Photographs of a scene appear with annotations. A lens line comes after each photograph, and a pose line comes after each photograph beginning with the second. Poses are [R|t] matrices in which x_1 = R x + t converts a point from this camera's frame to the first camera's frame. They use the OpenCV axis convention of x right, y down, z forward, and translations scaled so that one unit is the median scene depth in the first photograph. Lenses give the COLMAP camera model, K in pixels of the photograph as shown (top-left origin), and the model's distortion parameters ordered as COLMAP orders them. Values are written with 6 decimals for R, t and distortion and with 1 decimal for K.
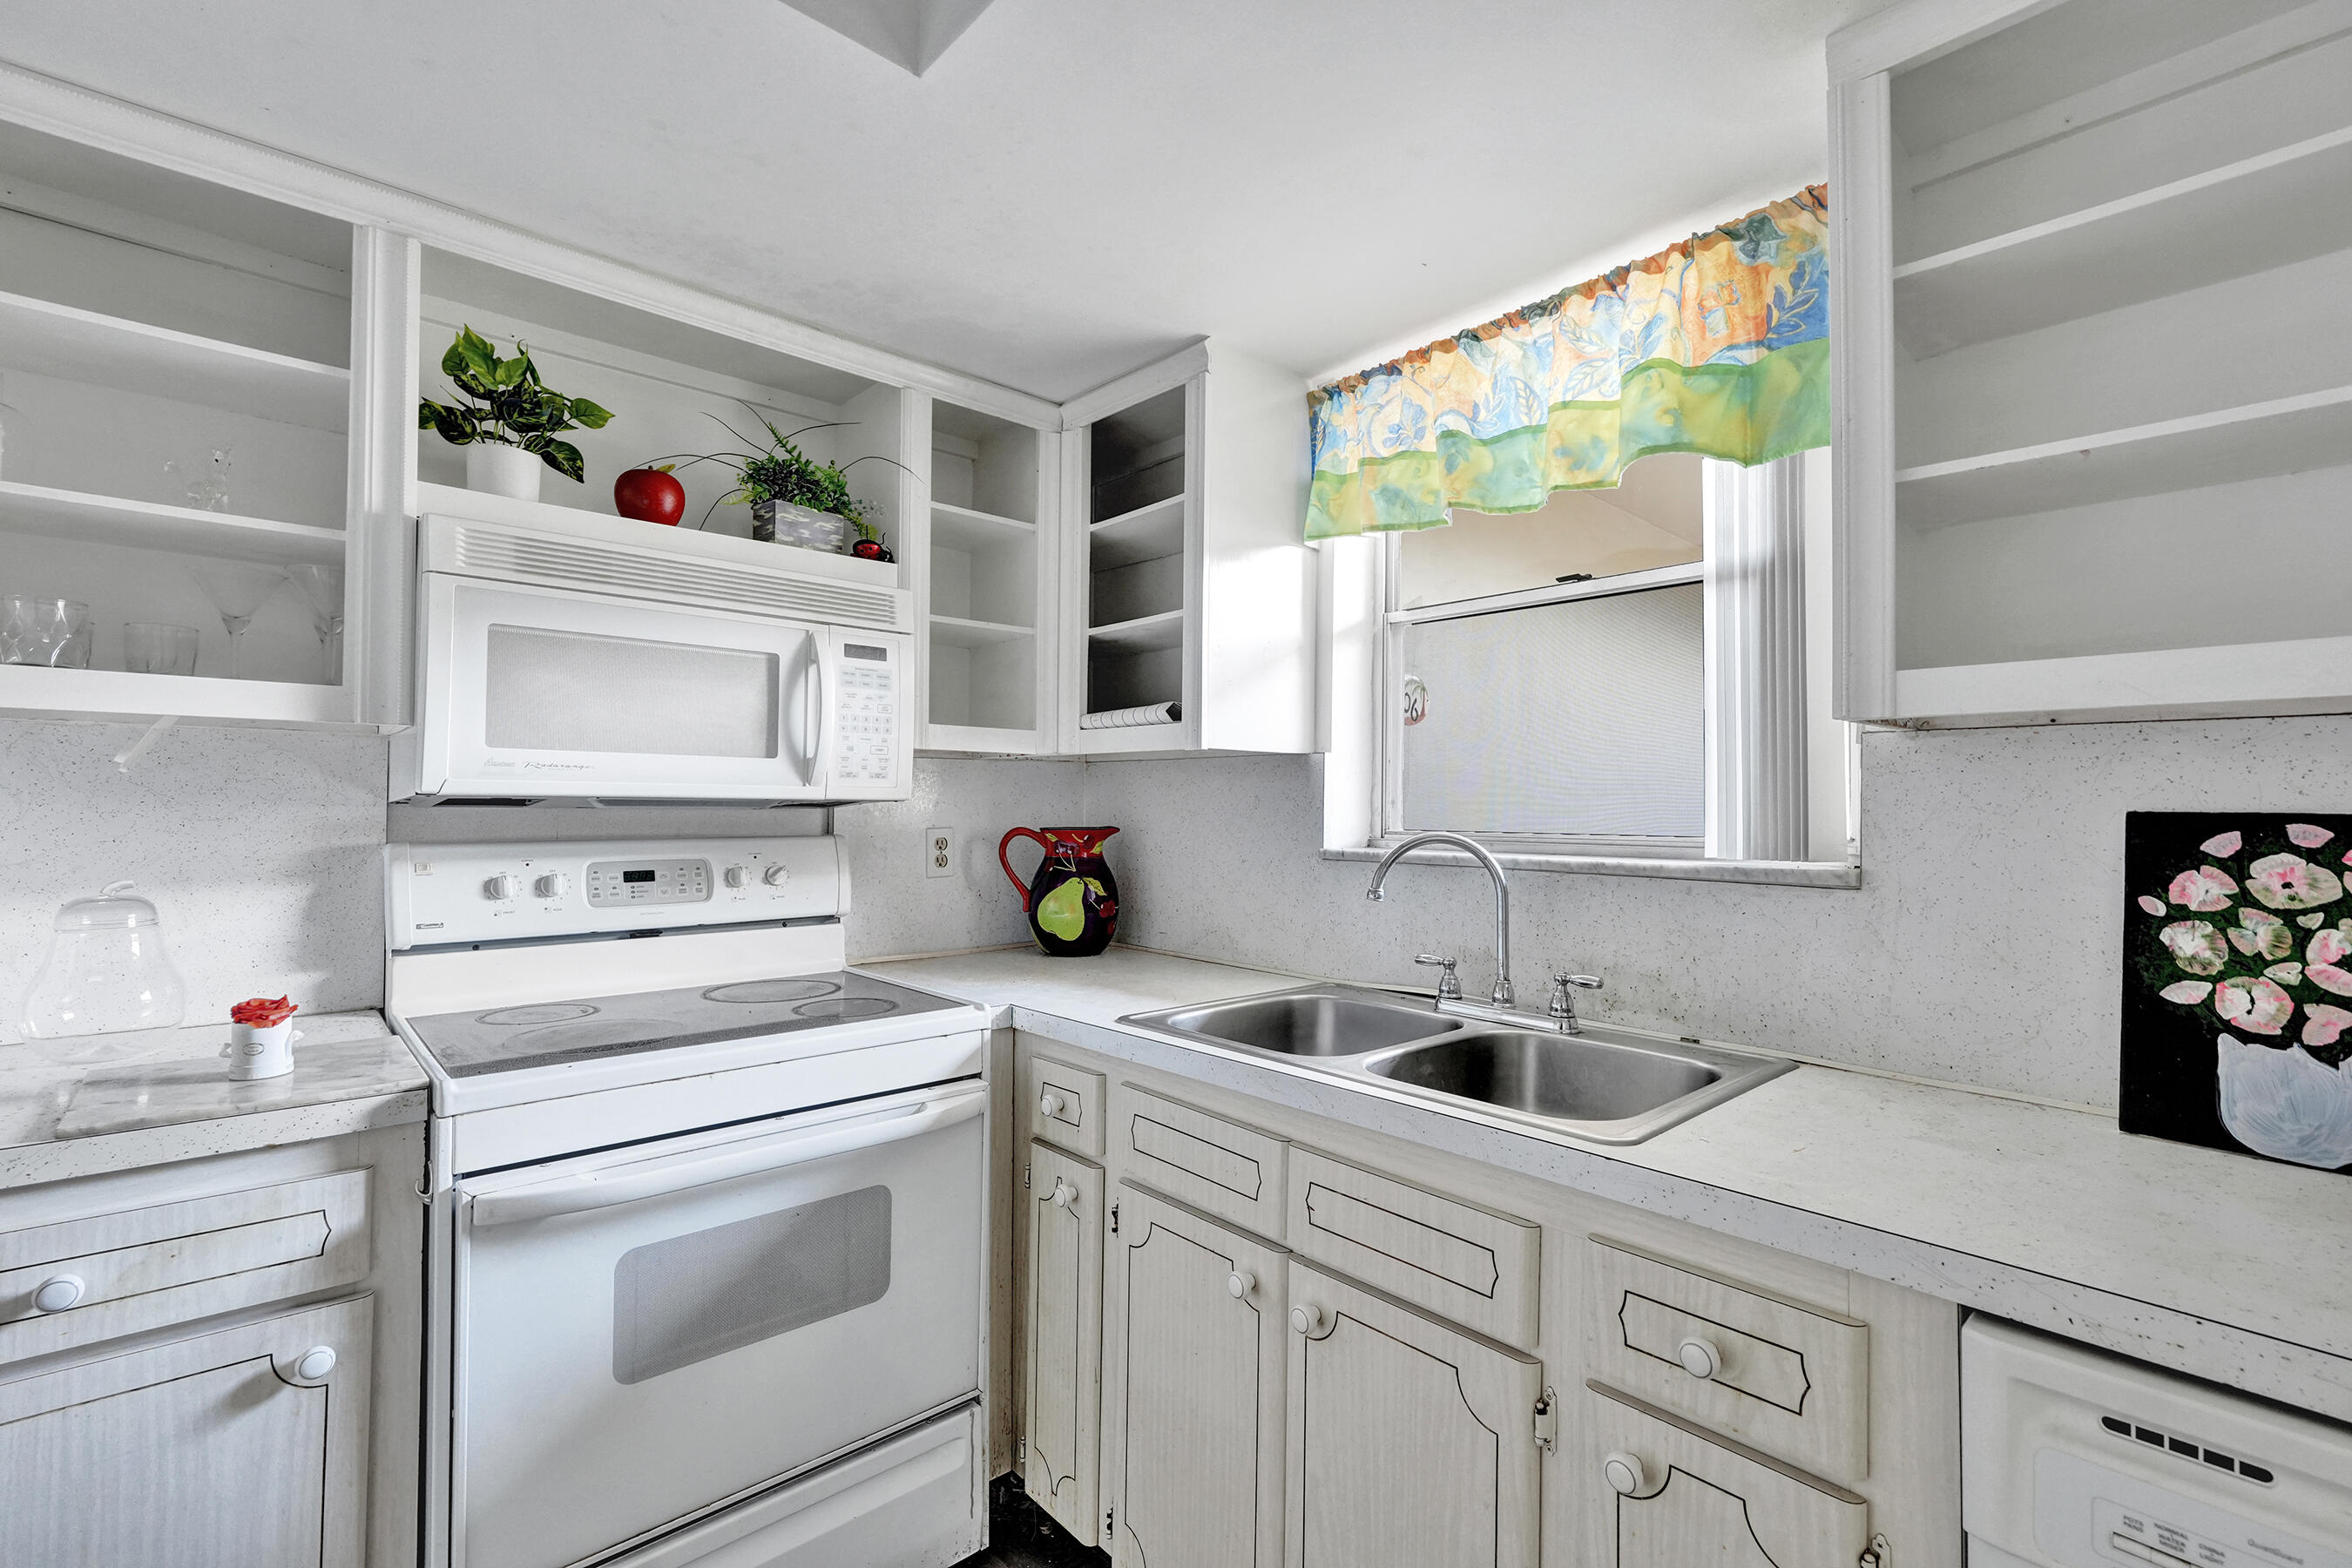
lens RADIAL K [[1045.2, 0, 1179.3], [0, 1045.2, 781.6], [0, 0, 1]] dist [-0.012569, 0.007342]
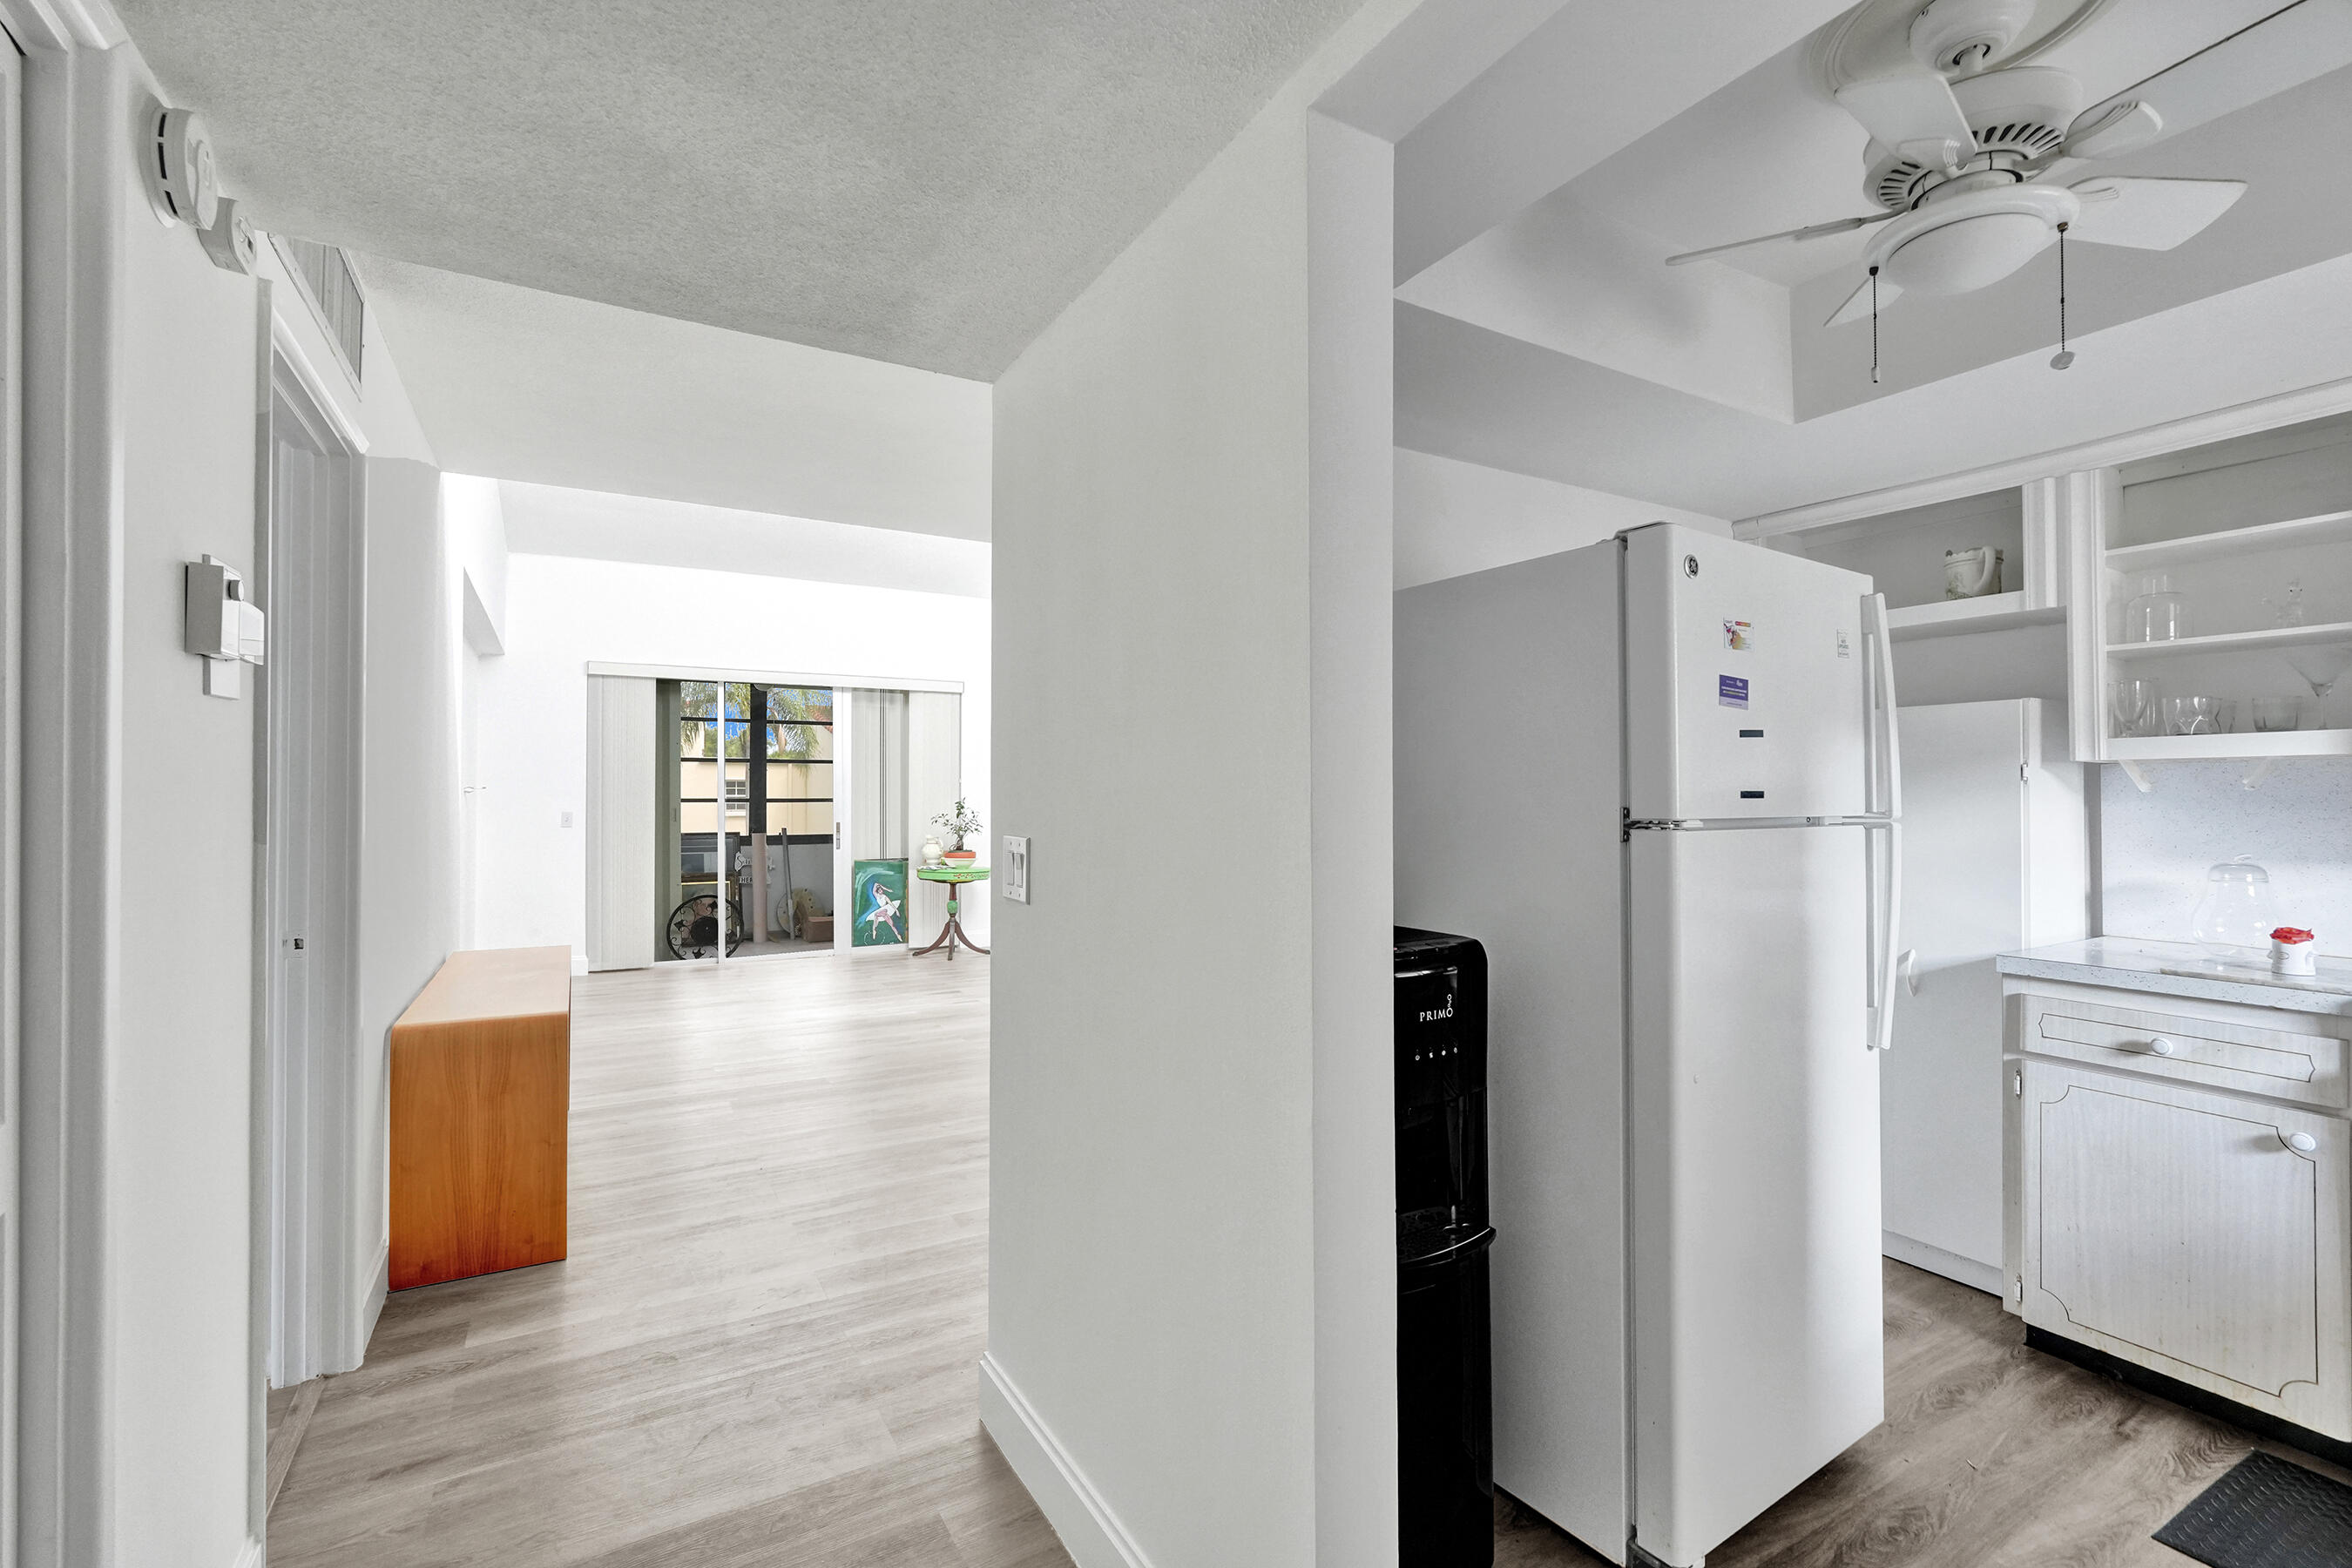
lens RADIAL K [[1045.2, 0, 1173.0], [0, 1045.2, 785.2], [0, 0, 1]] dist [-0.012569, 0.007342]
pose [[-0.212675, -0.022274, -0.976869, 0.897864], [0.021764, 0.999384, -0.027526, -0.007265], [0.976881, -0.027114, -0.212059, -0.302754]]
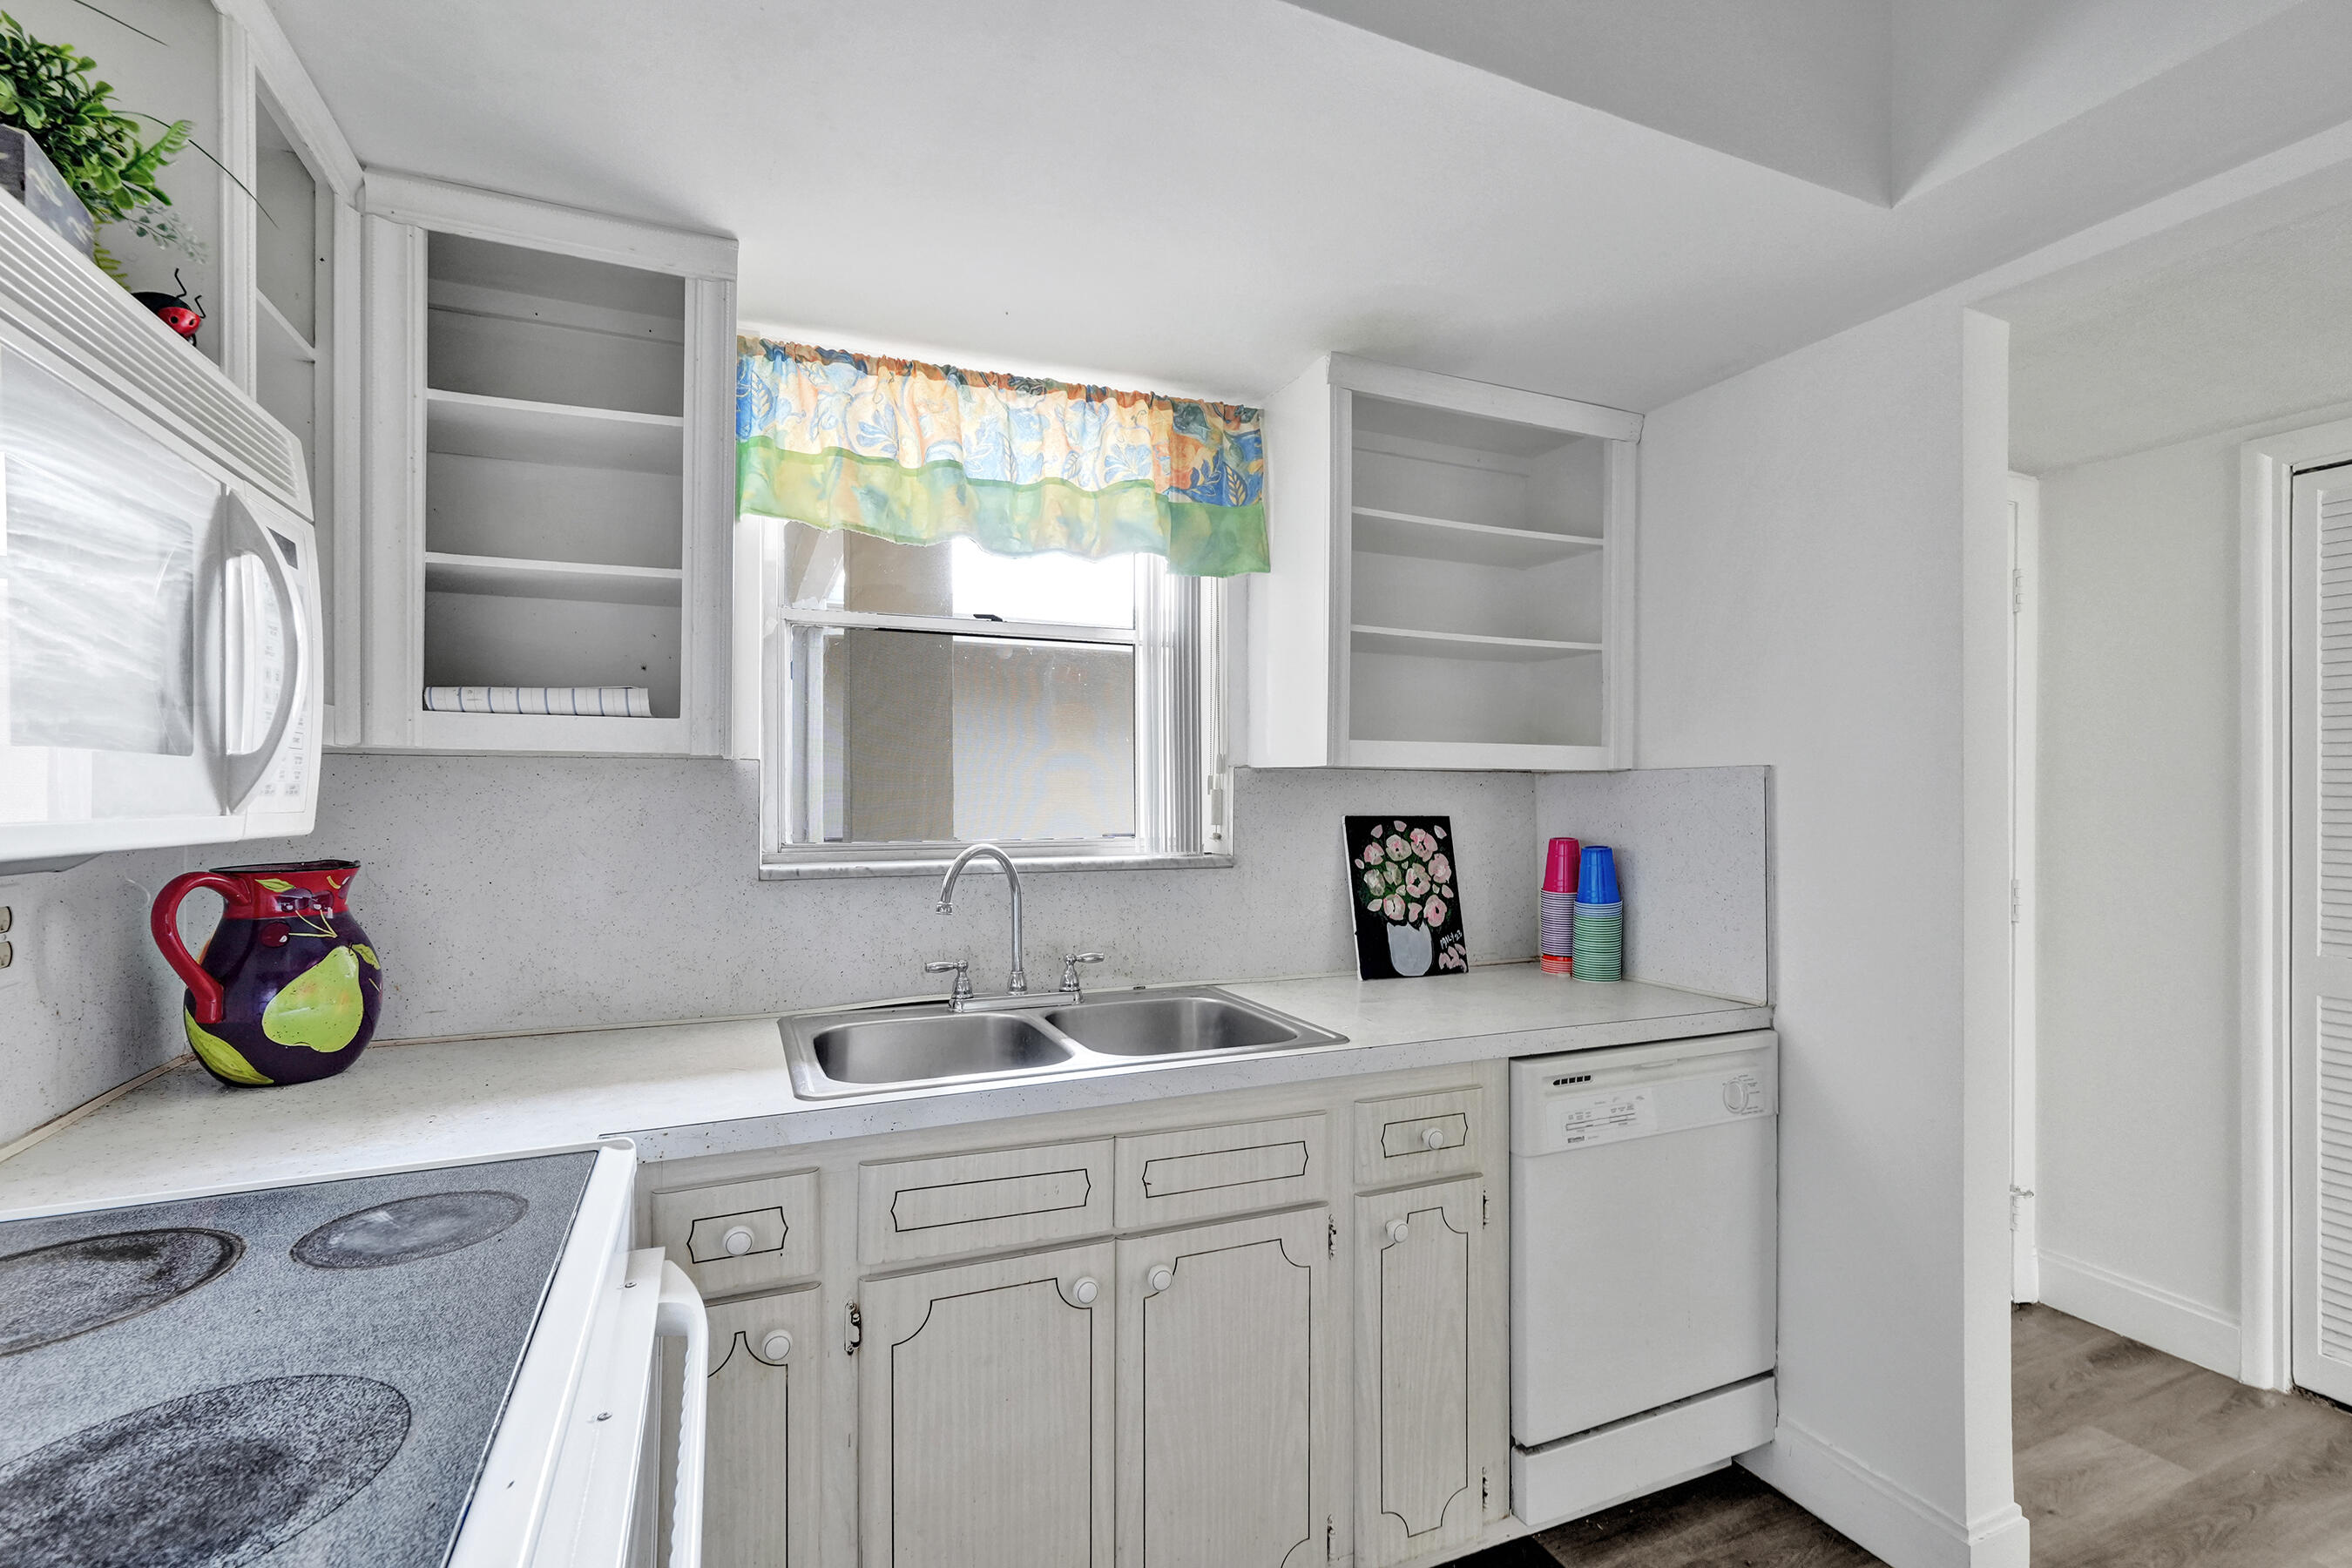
lens RADIAL K [[1045.2, 0, 1162.8], [0, 1045.2, 802.4], [0, 0, 1]] dist [-0.012569, 0.007342]
pose [[0.330520, -0.013603, 0.943701, -0.775206], [-0.019751, 0.999577, 0.021326, -0.023259], [-0.943592, -0.025688, 0.330112, 0.519662]]
